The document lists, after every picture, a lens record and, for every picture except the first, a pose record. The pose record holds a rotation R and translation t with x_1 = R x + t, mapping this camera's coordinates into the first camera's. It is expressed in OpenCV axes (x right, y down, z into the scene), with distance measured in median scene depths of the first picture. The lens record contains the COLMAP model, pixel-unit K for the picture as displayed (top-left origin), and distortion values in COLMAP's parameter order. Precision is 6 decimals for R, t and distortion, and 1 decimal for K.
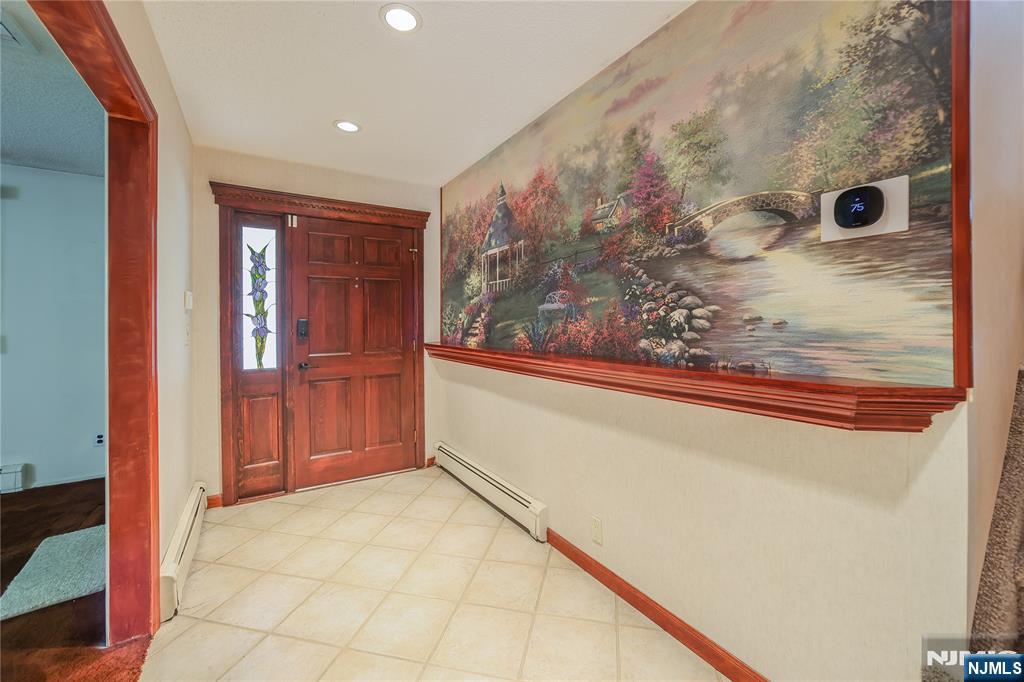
lens RADIAL K [[410.1, 0, 512.8], [0, 410.1, 320.1], [0, 0, 1]] dist [-0.002962, 0.000306]
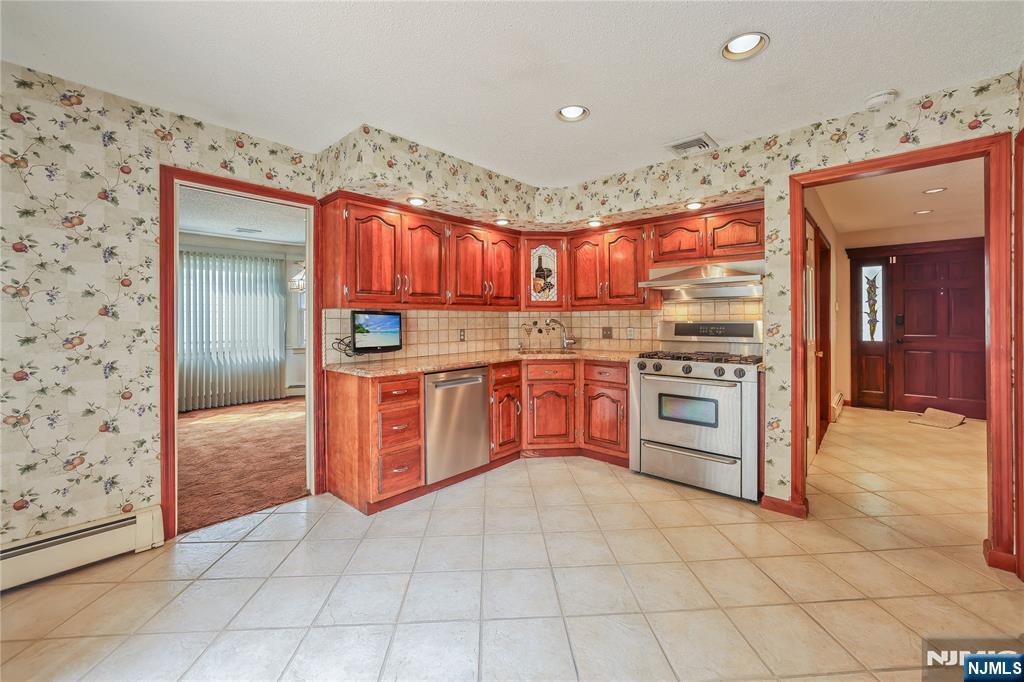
lens RADIAL K [[410.1, 0, 512.8], [0, 410.1, 320.1], [0, 0, 1]] dist [-0.002962, 0.000306]
pose [[0.282273, 0.009401, -0.959288, 0.730232], [0.007532, 0.999899, 0.012016, -0.012424], [0.959304, -0.010617, 0.282174, -1.131025]]
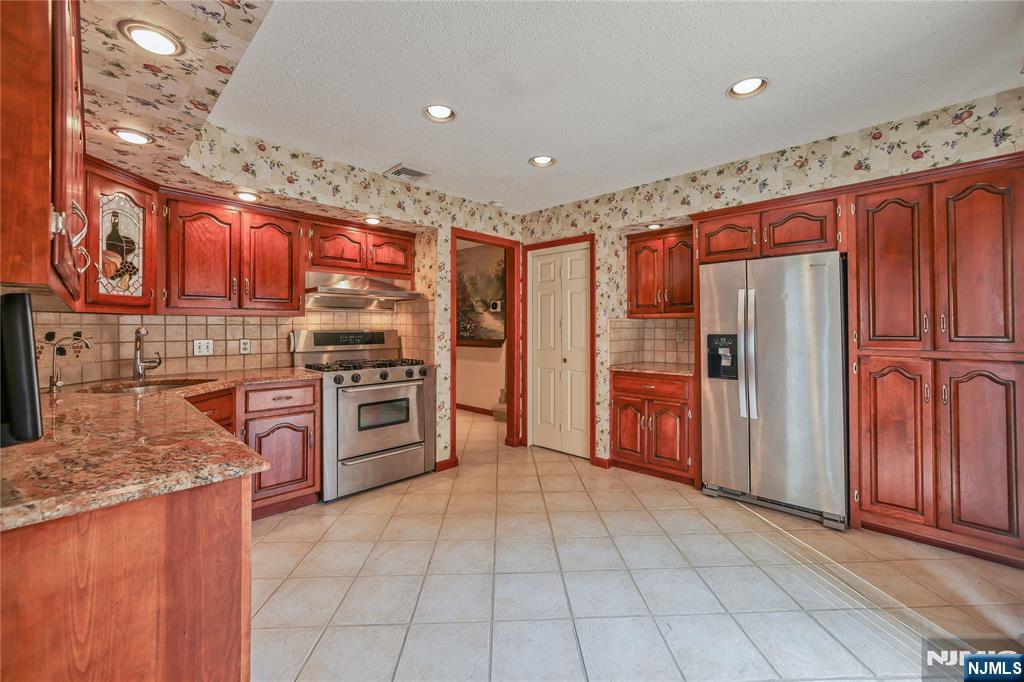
lens RADIAL K [[421.1, 0, 512.2], [0, 421.1, 323.5], [0, 0, 1]] dist [-0.001821, 0.000047]
pose [[0.968955, 0.010201, 0.247028, -0.097084], [-0.009194, 0.999944, -0.005228, -0.008928], [-0.247067, 0.002794, 0.968994, -1.602228]]
